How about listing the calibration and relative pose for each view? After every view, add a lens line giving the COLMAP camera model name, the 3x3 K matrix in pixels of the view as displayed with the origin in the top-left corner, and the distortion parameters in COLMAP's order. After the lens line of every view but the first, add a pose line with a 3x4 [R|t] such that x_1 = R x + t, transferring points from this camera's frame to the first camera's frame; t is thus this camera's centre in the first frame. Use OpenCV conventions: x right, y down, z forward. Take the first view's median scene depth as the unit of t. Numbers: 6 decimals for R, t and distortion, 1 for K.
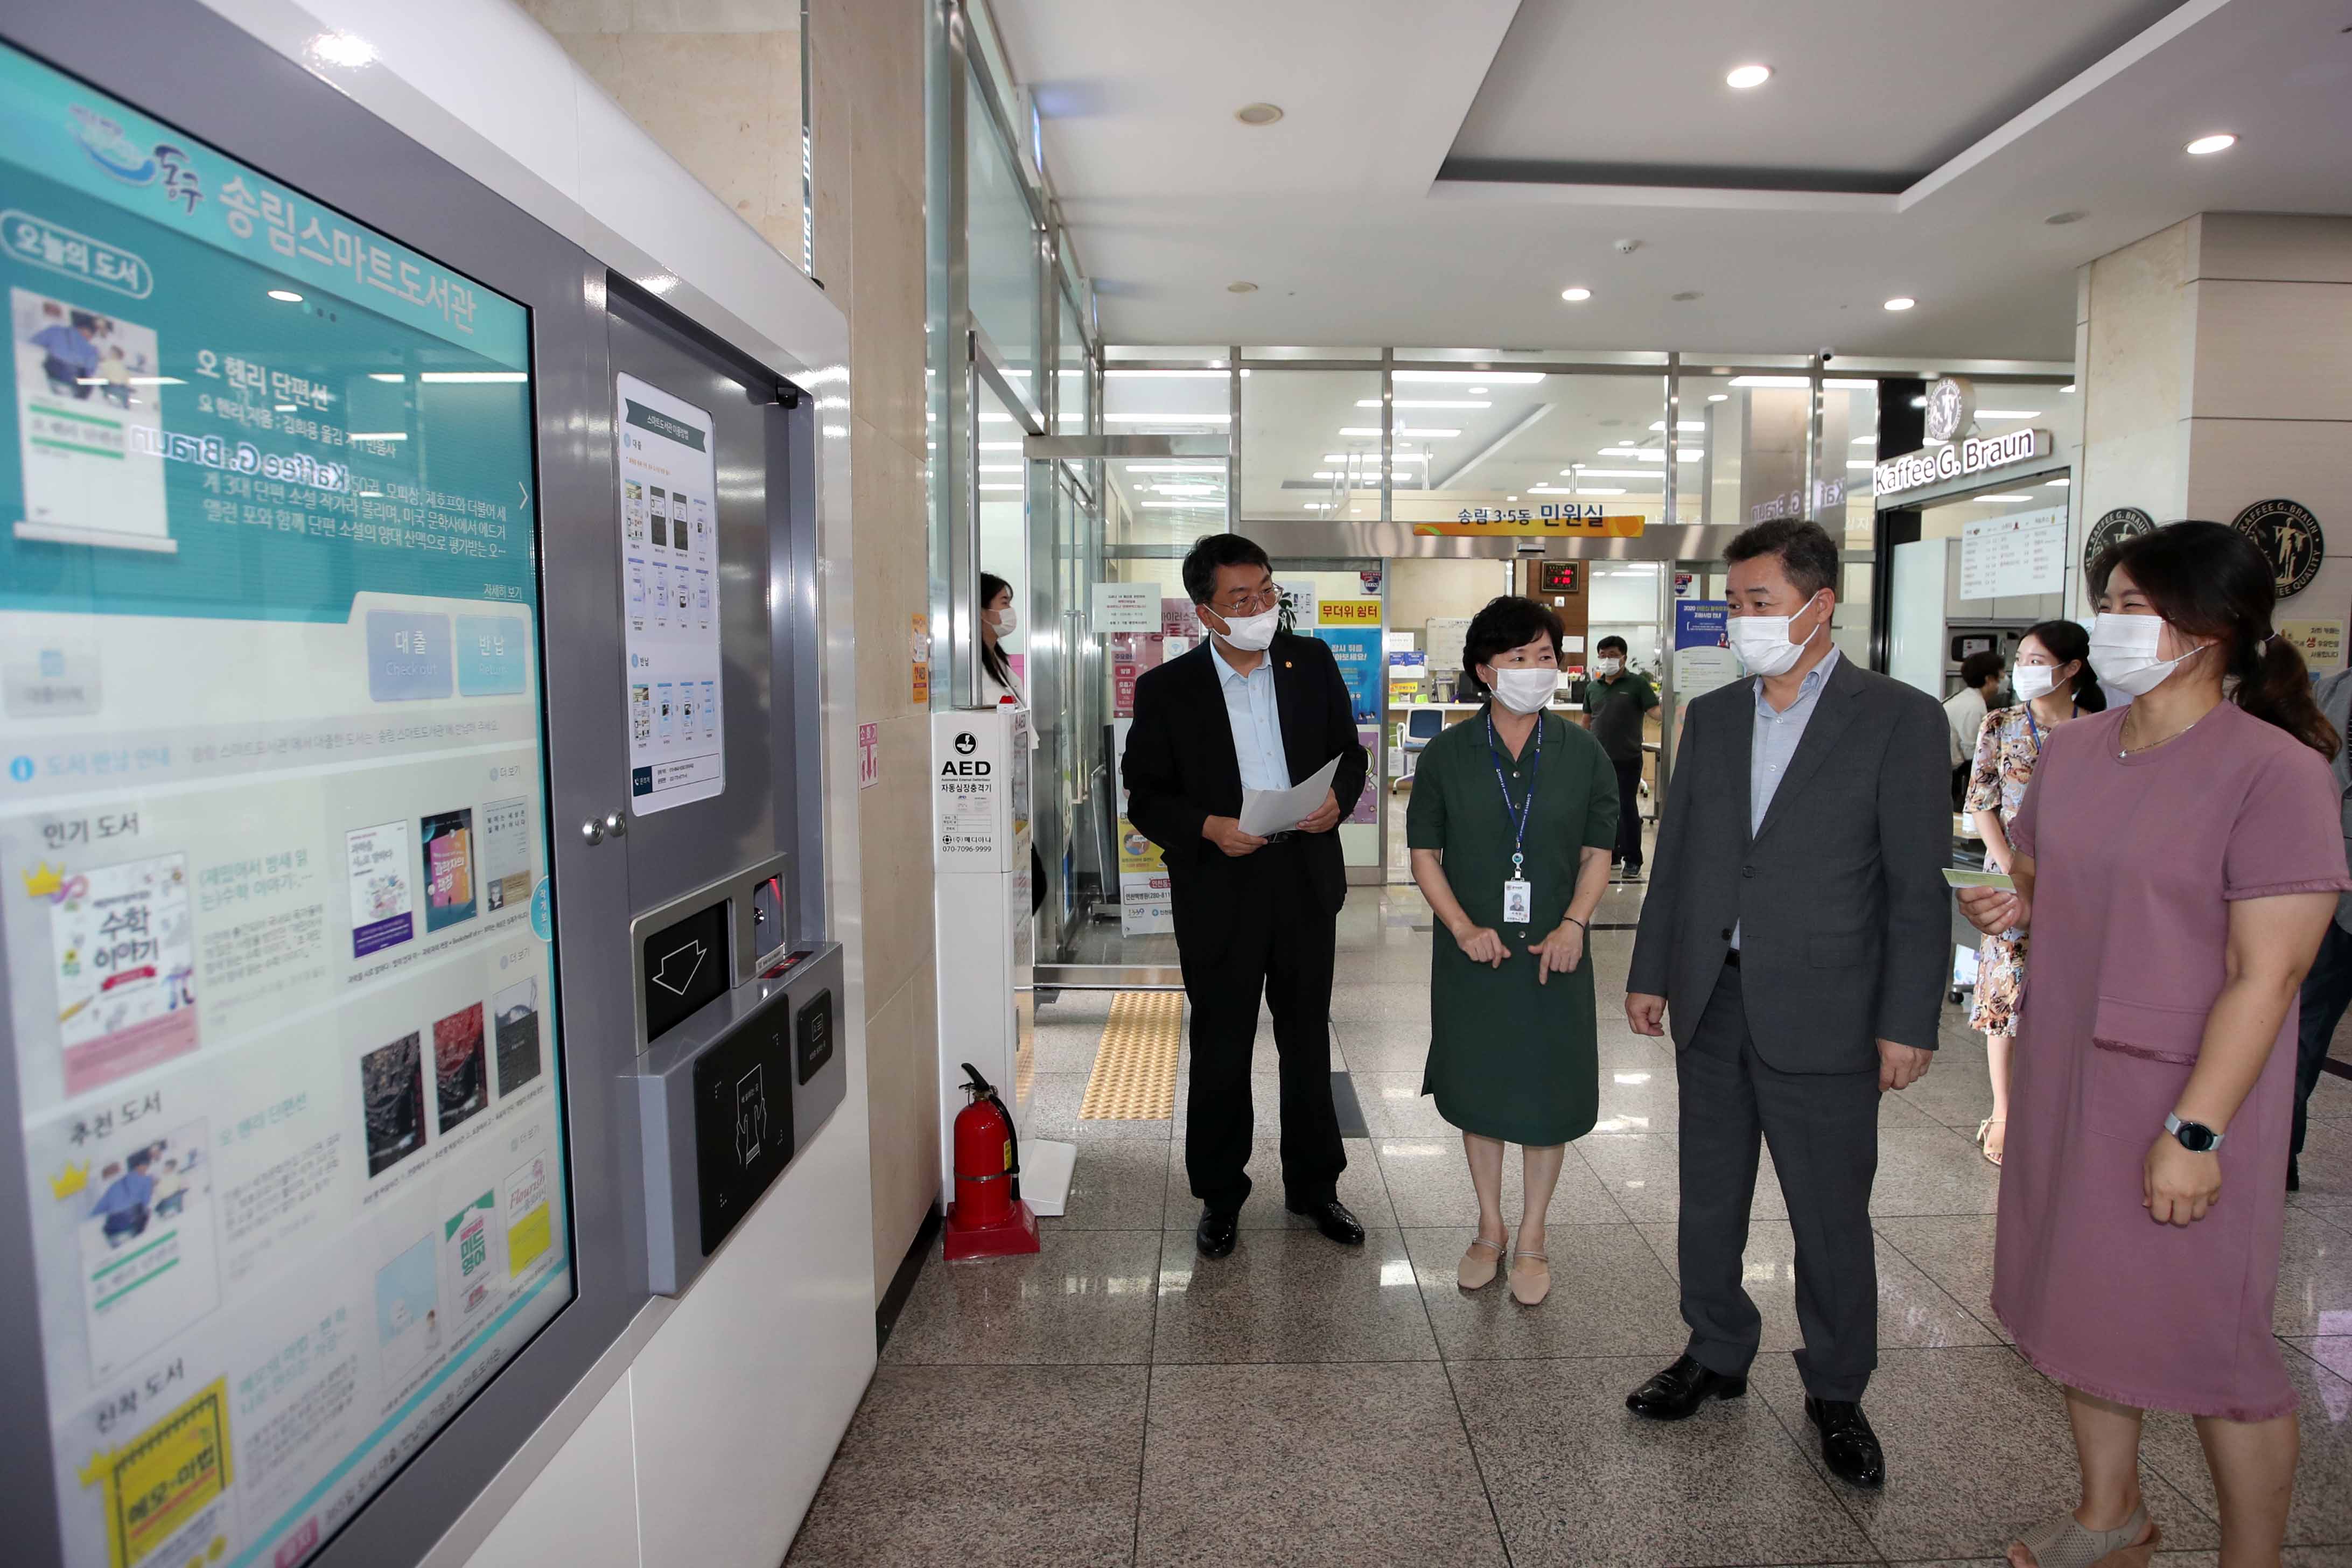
lens RADIAL K [[1190.4, 0, 1234.7], [0, 1190.4, 759.5], [0, 0, 1]] dist [-0.063984, 0.026605]
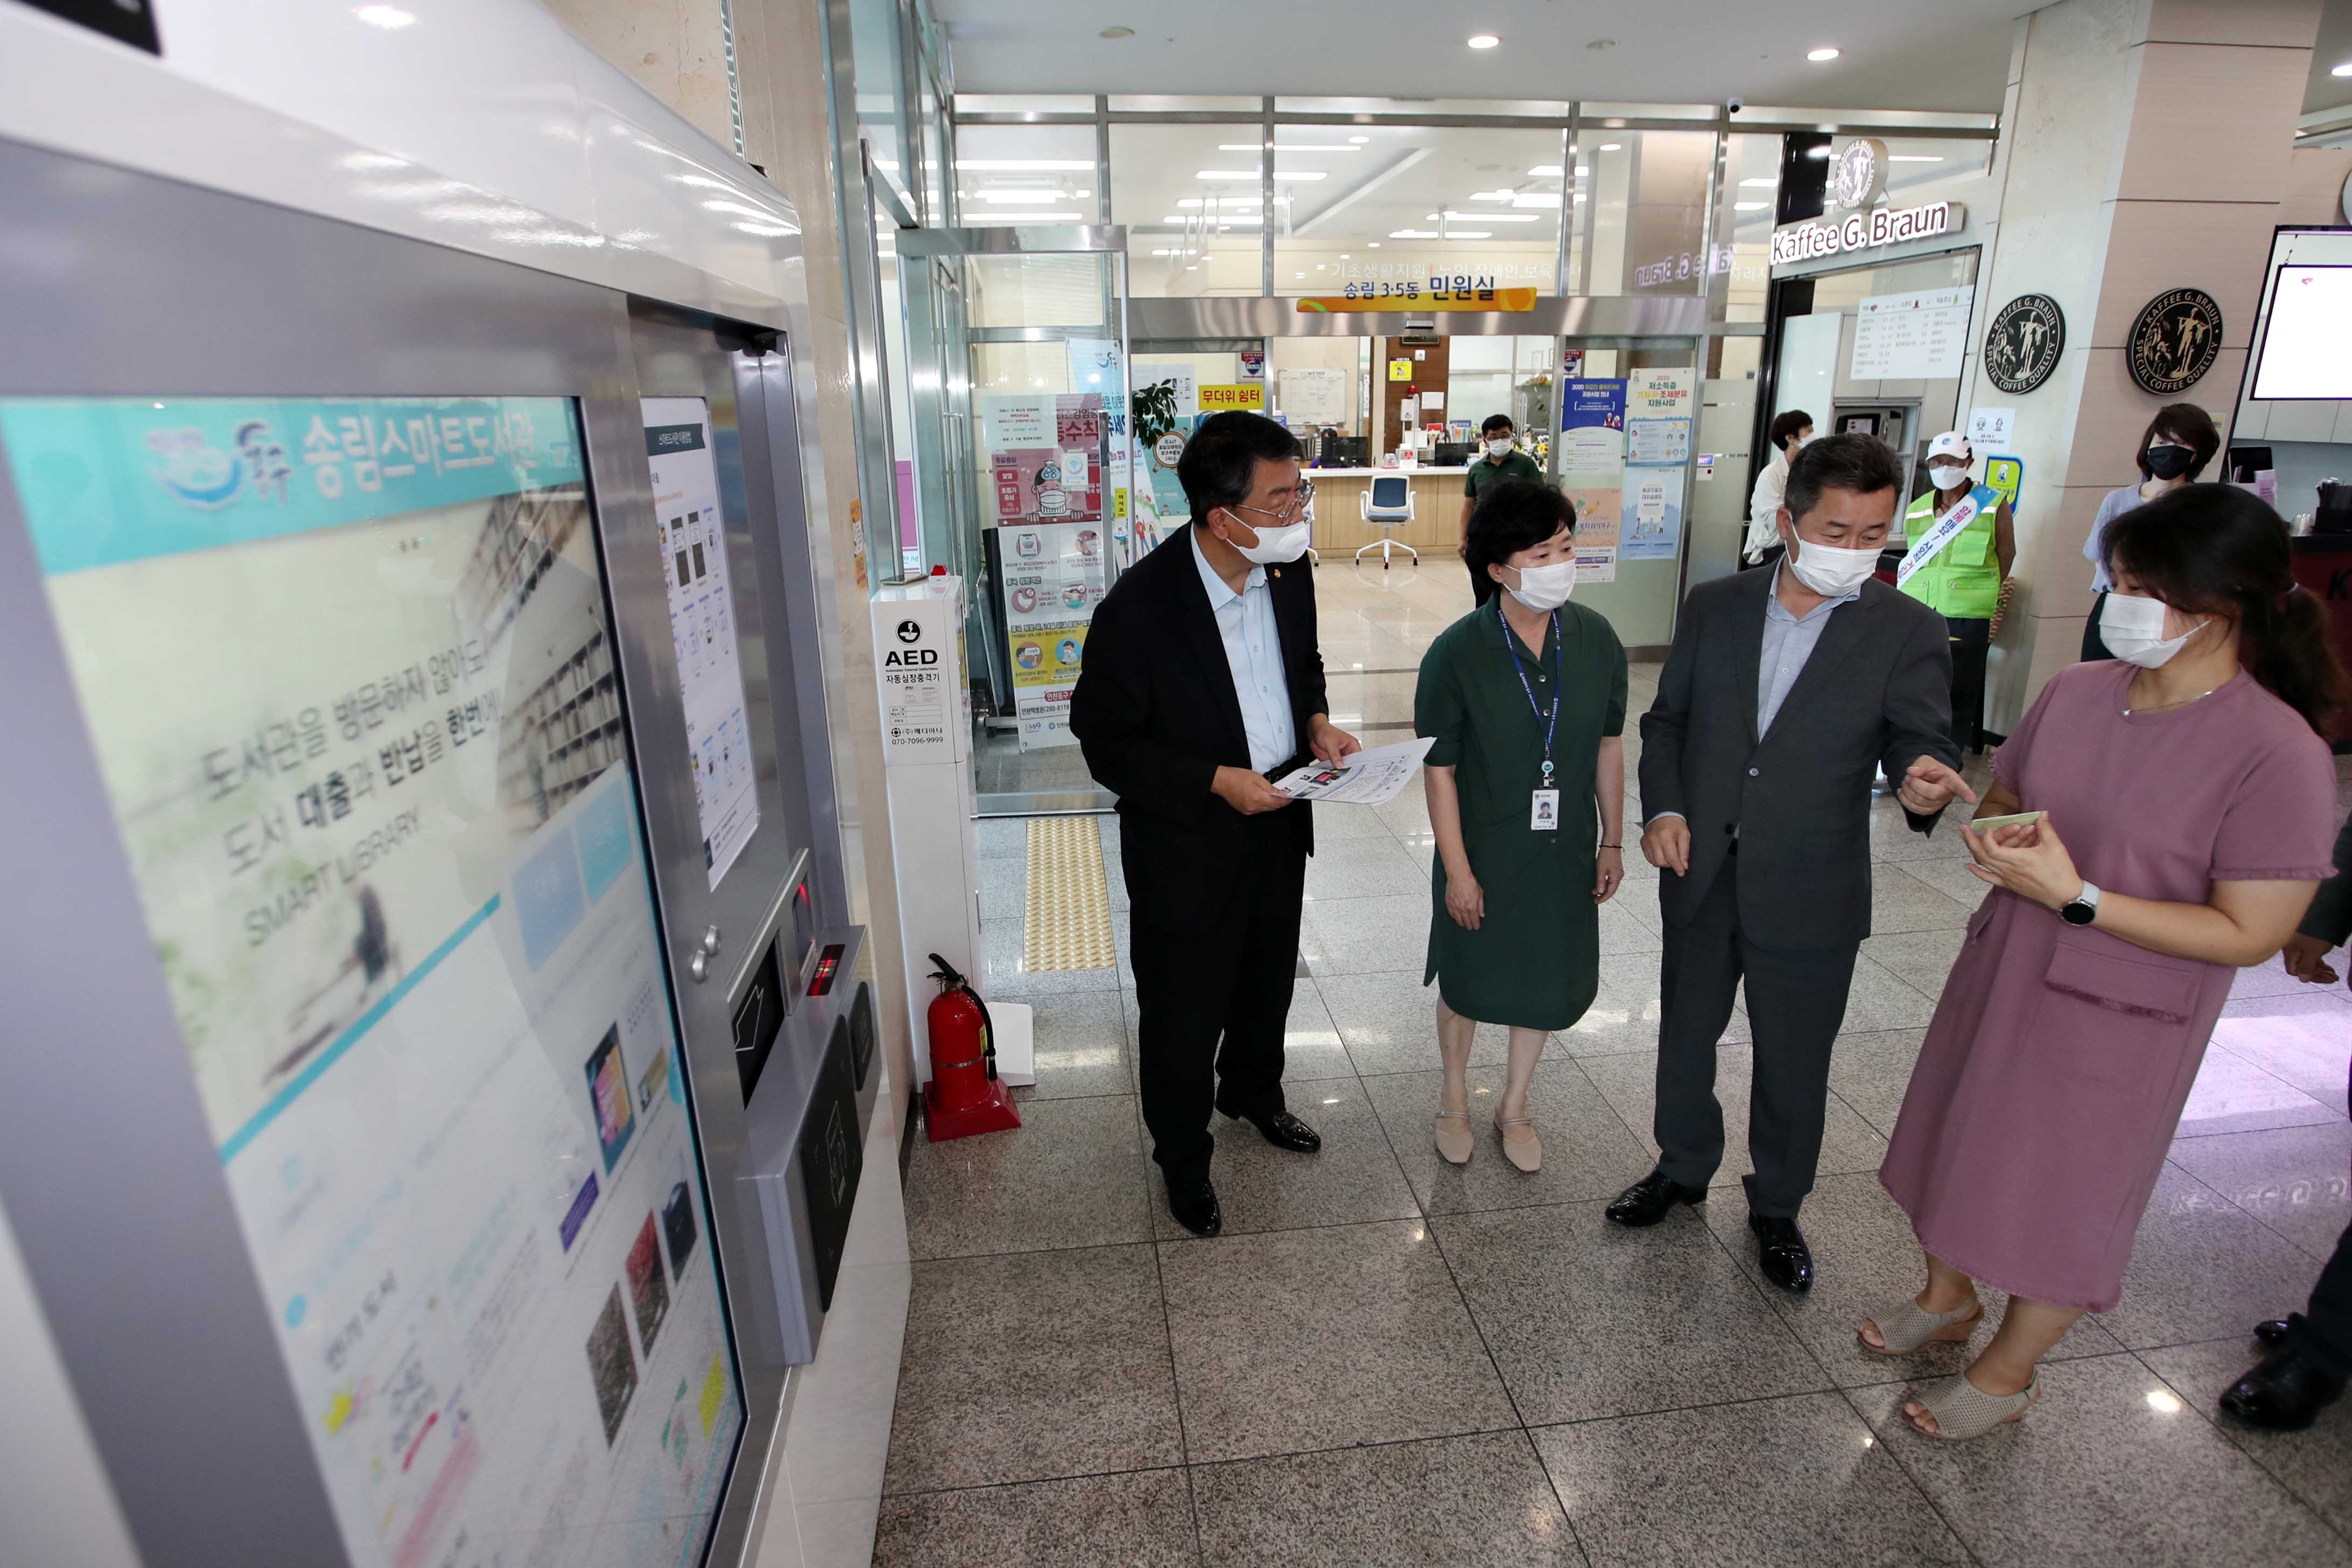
lens RADIAL K [[1187.5, 0, 1176.0], [0, 1187.5, 784.0], [0, 0, 1]] dist [-0.065883, 0.025636]
pose [[0.996018, -0.045061, 0.076931, -0.094674], [0.026555, 0.973652, 0.226489, -0.103250], [-0.085109, -0.223545, 0.970971, 0.047958]]
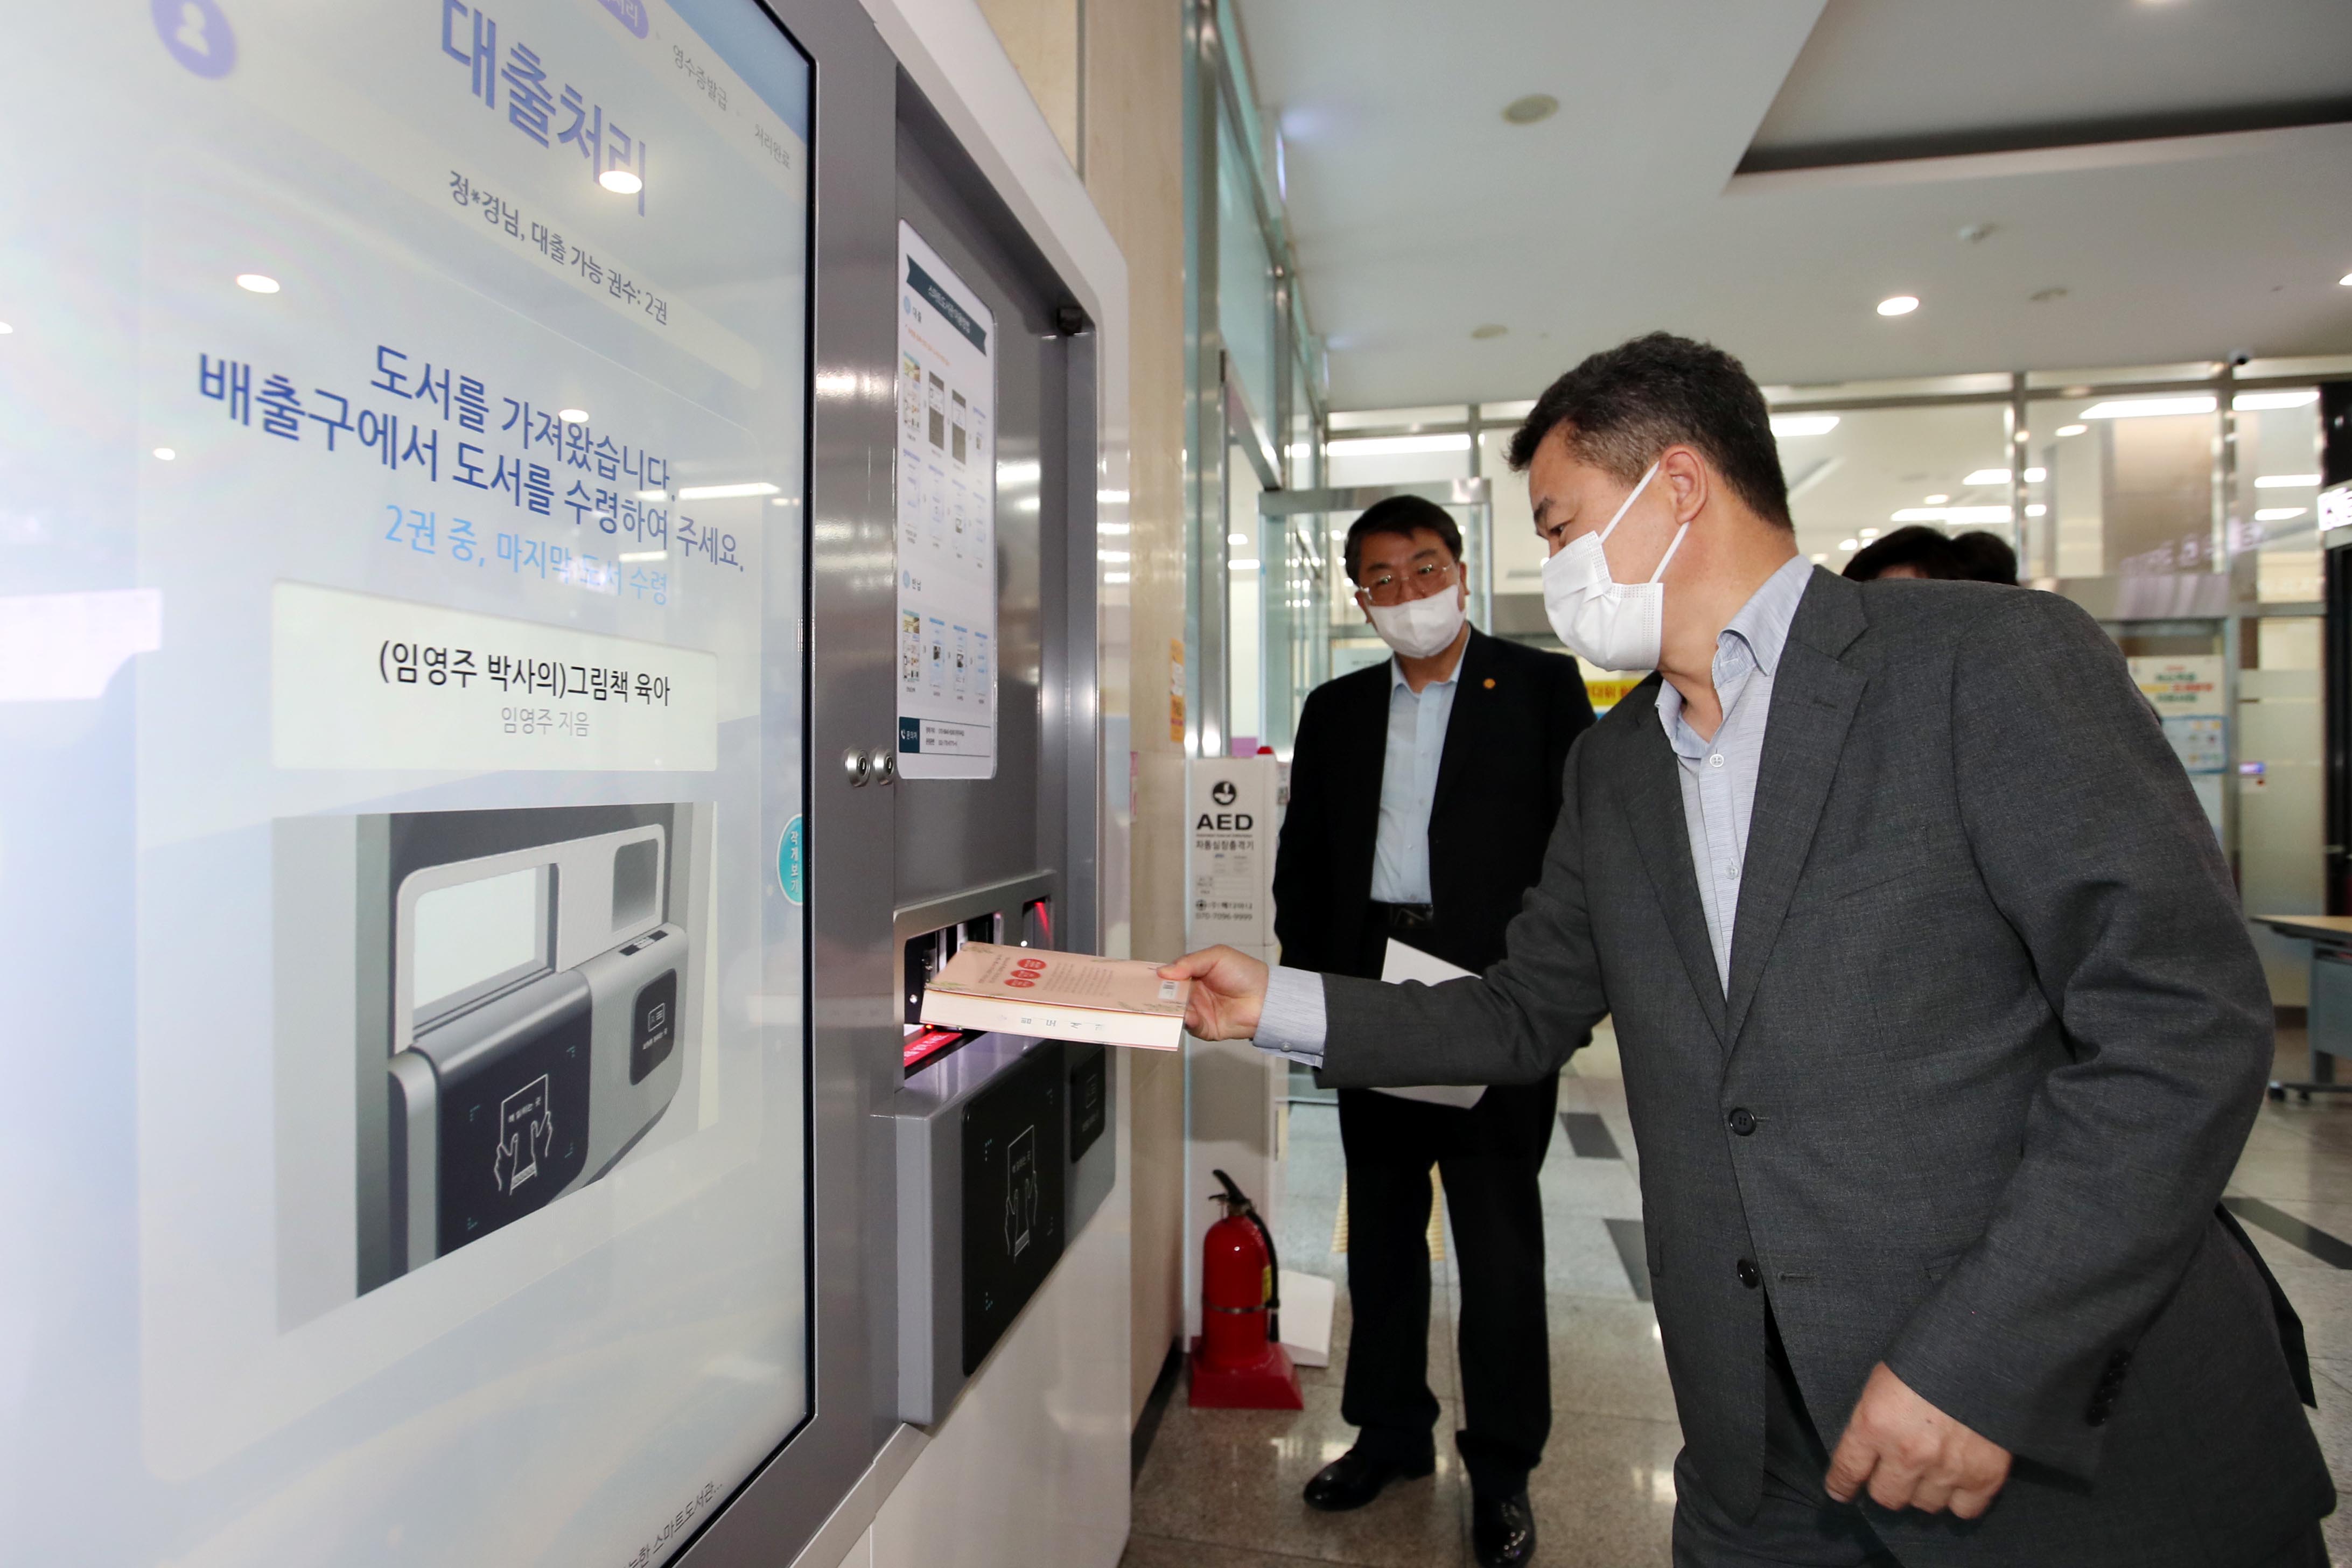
lens RADIAL K [[1227.9, 0, 1087.3], [0, 1227.9, 778.4], [0, 0, 1]] dist [-0.067898, 0.021338]
pose [[0.960762, -0.001724, -0.277368, -0.075489], [-0.021026, 0.996651, -0.079024, 0.048787], [0.276575, 0.081755, 0.957508, 0.116970]]
